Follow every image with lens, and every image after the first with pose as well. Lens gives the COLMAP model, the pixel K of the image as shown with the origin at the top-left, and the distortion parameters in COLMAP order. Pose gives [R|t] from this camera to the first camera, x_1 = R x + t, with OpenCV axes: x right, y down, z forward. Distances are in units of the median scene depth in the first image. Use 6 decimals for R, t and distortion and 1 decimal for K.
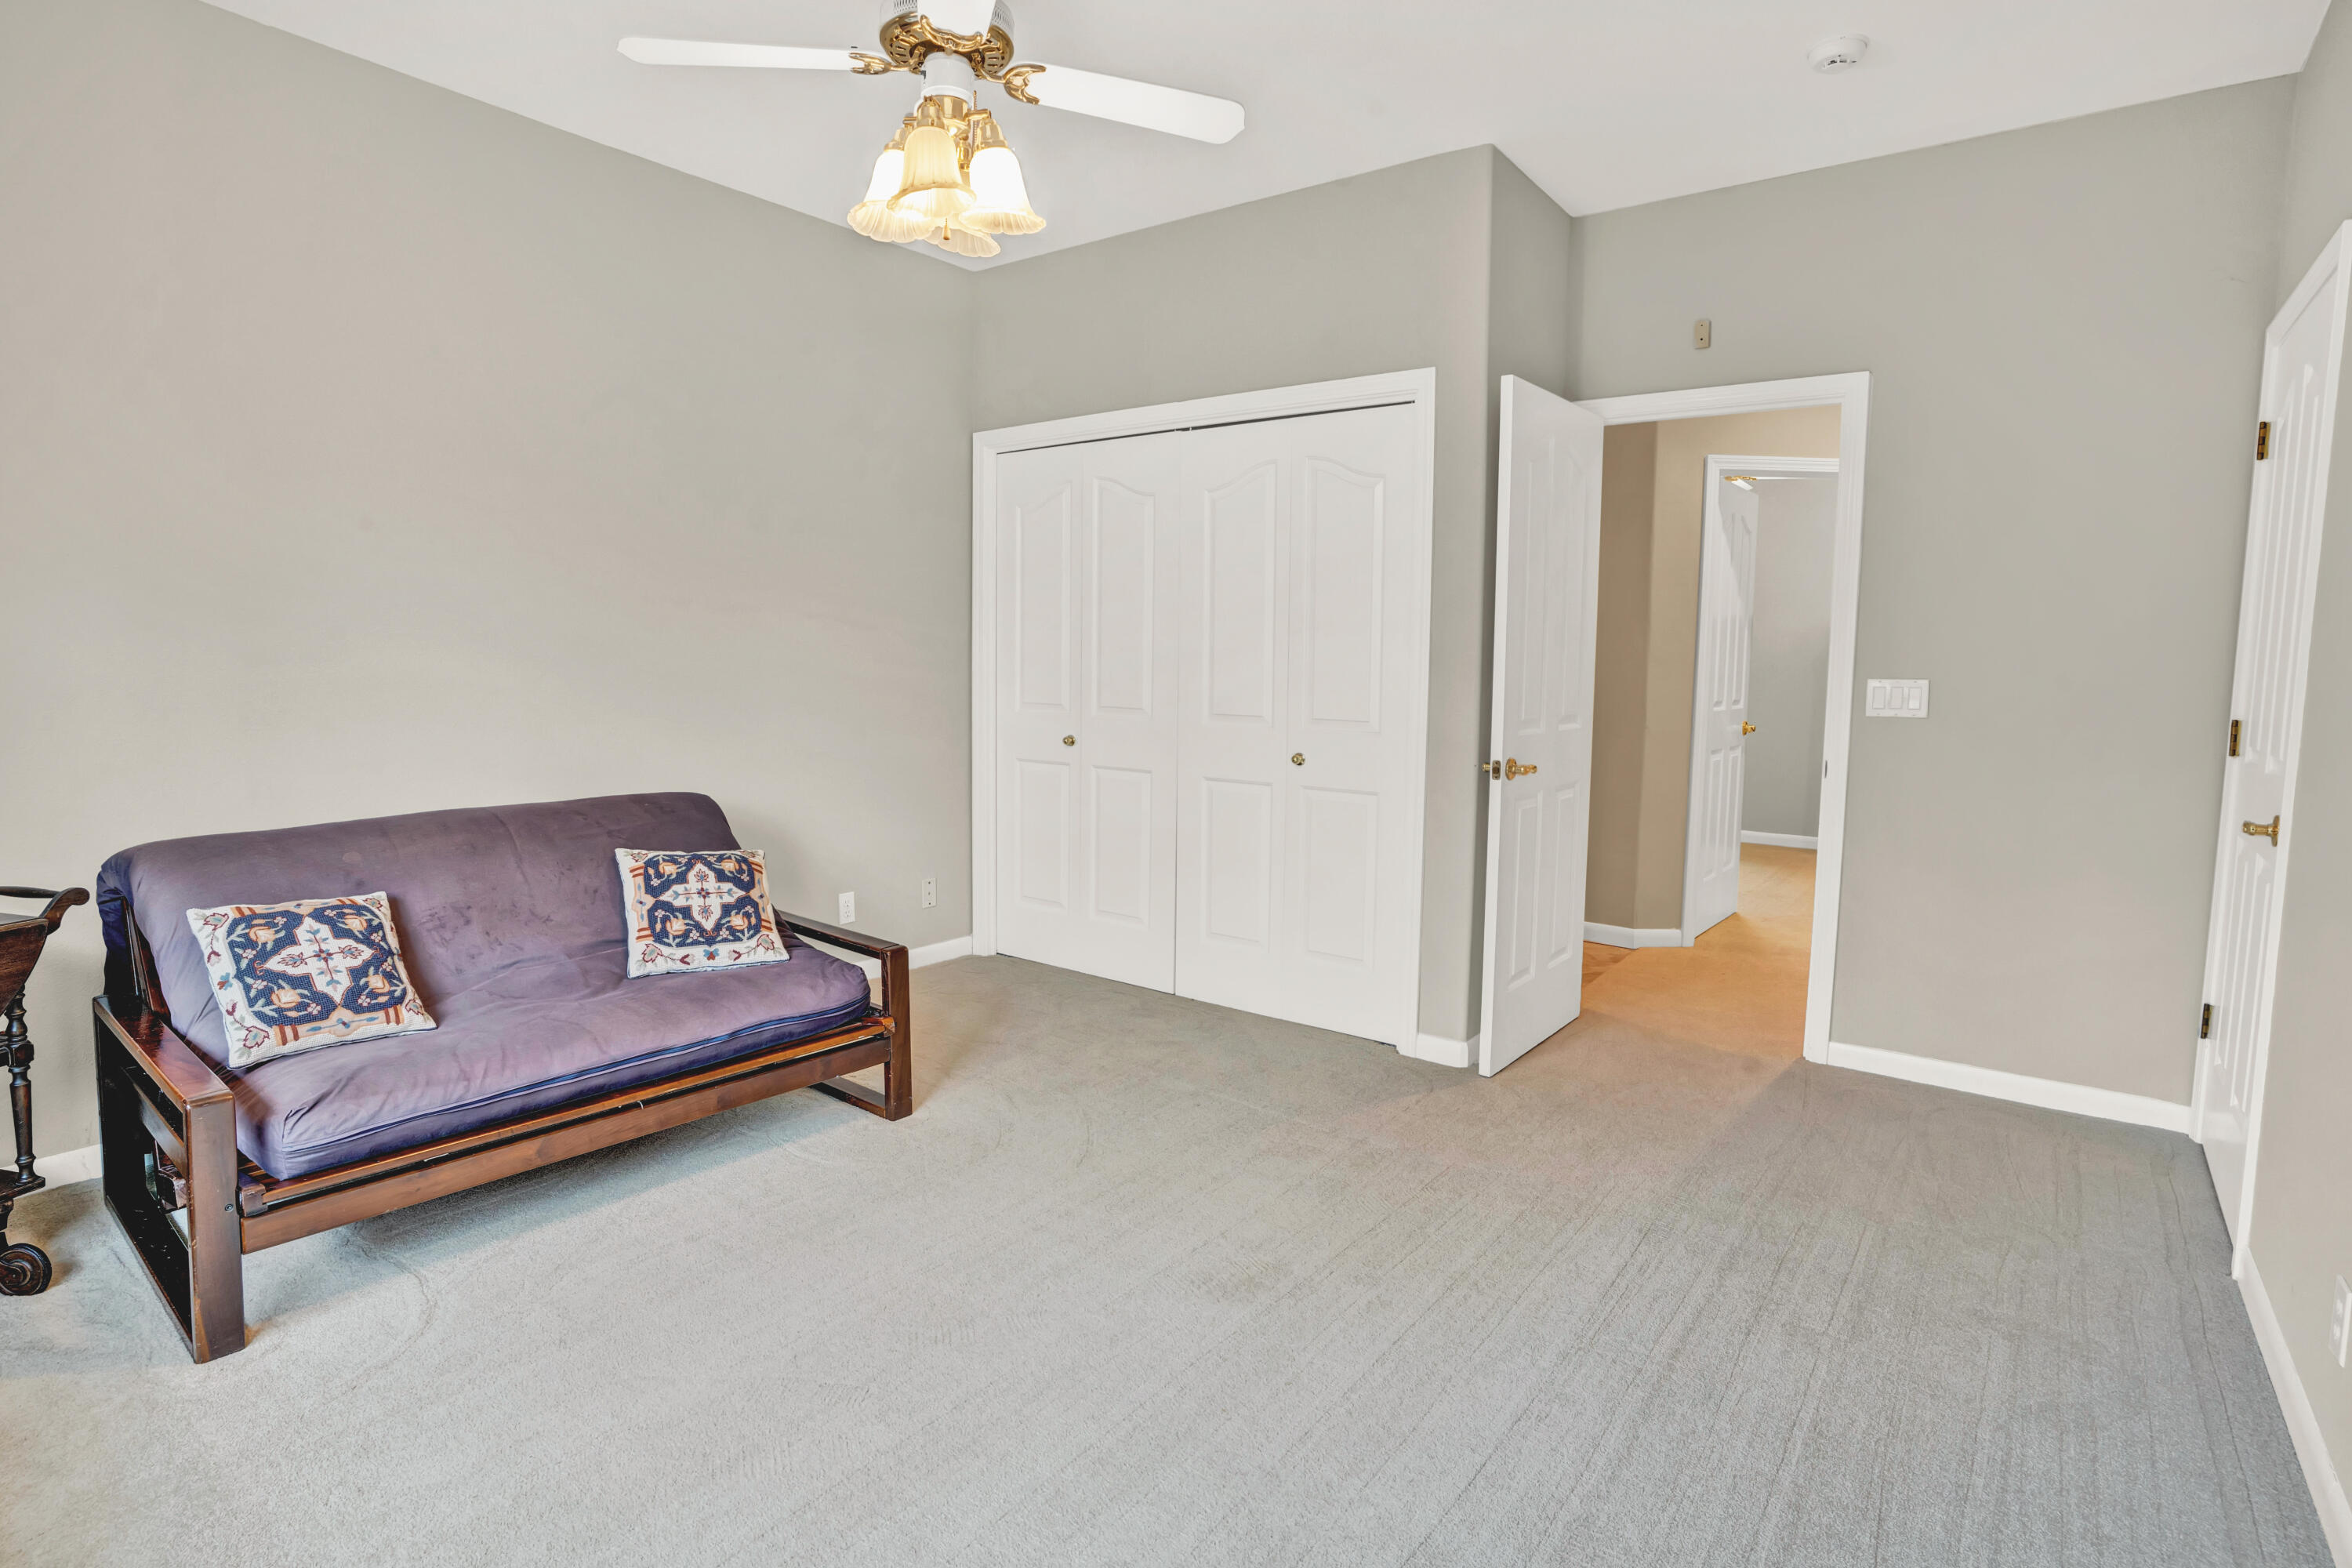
lens RADIAL K [[1199.8, 0, 1180.5], [0, 1199.8, 765.4], [0, 0, 1]] dist [-0.095576, 0.048562]
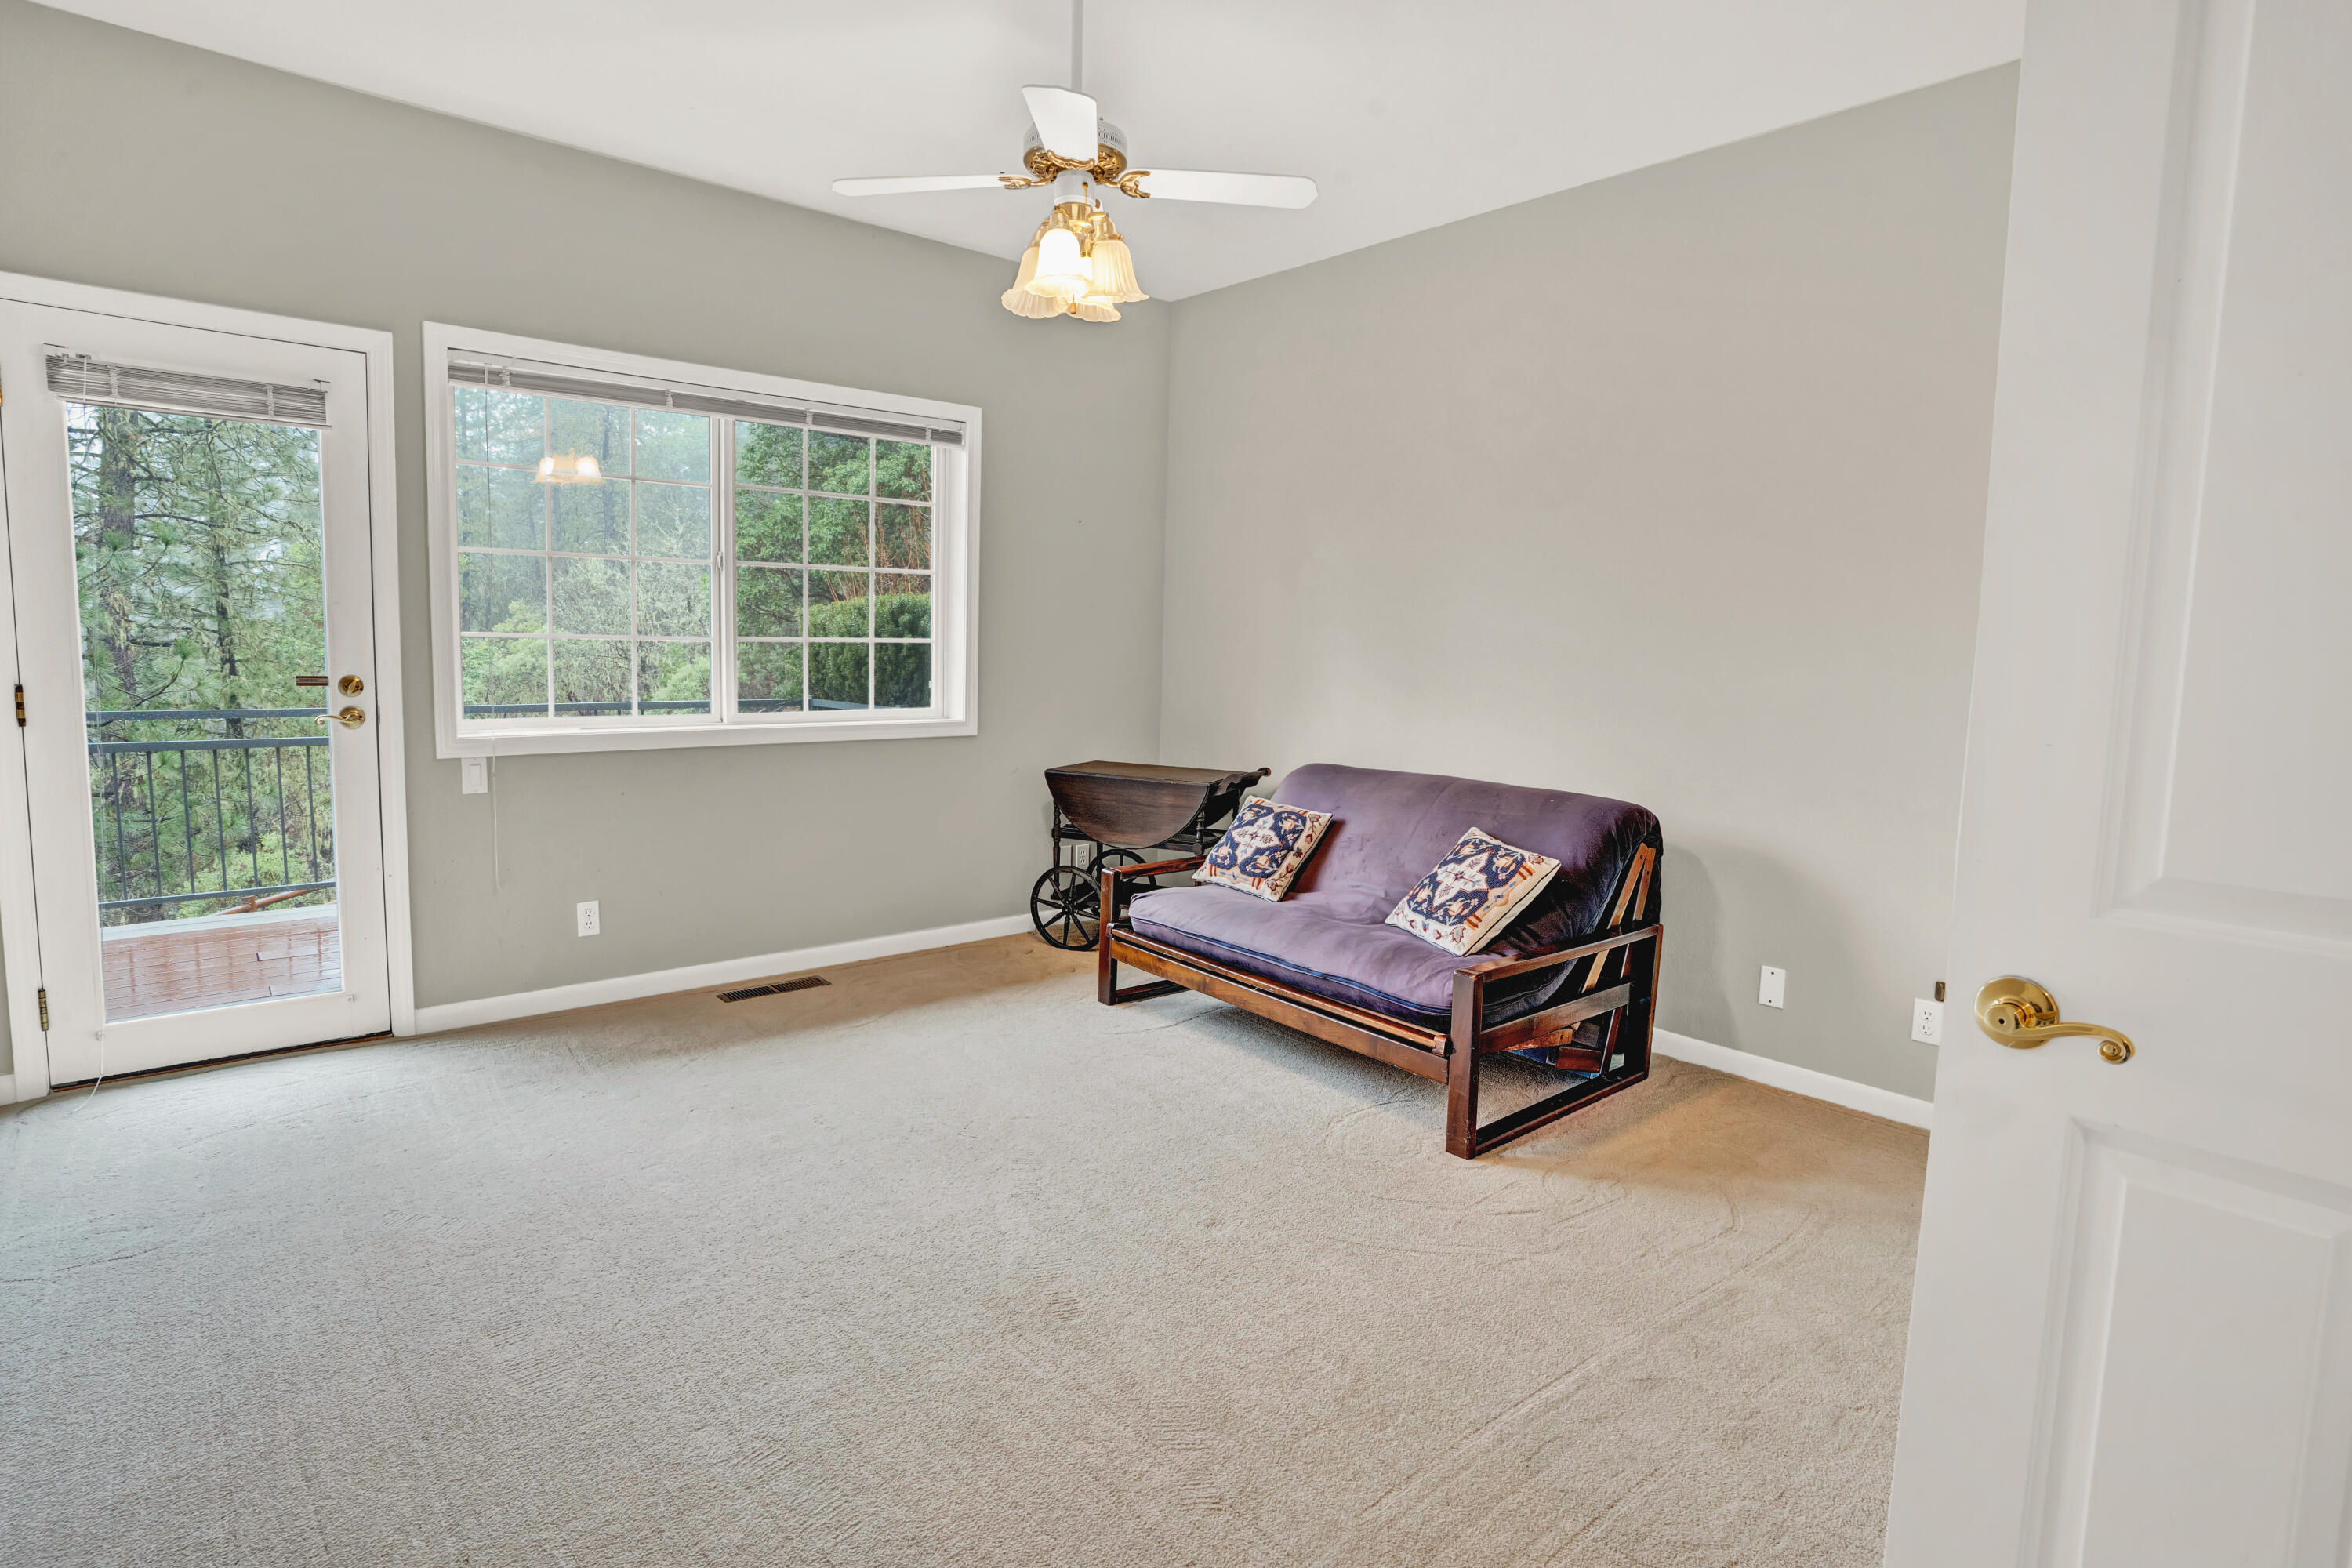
lens RADIAL K [[1199.8, 0, 1180.5], [0, 1199.8, 765.4], [0, 0, 1]] dist [-0.095576, 0.048562]
pose [[-0.217616, 0.081176, -0.972653, 0.851208], [-0.118312, 0.986993, 0.108843, -0.097238], [0.968837, 0.138762, -0.205181, 1.159941]]
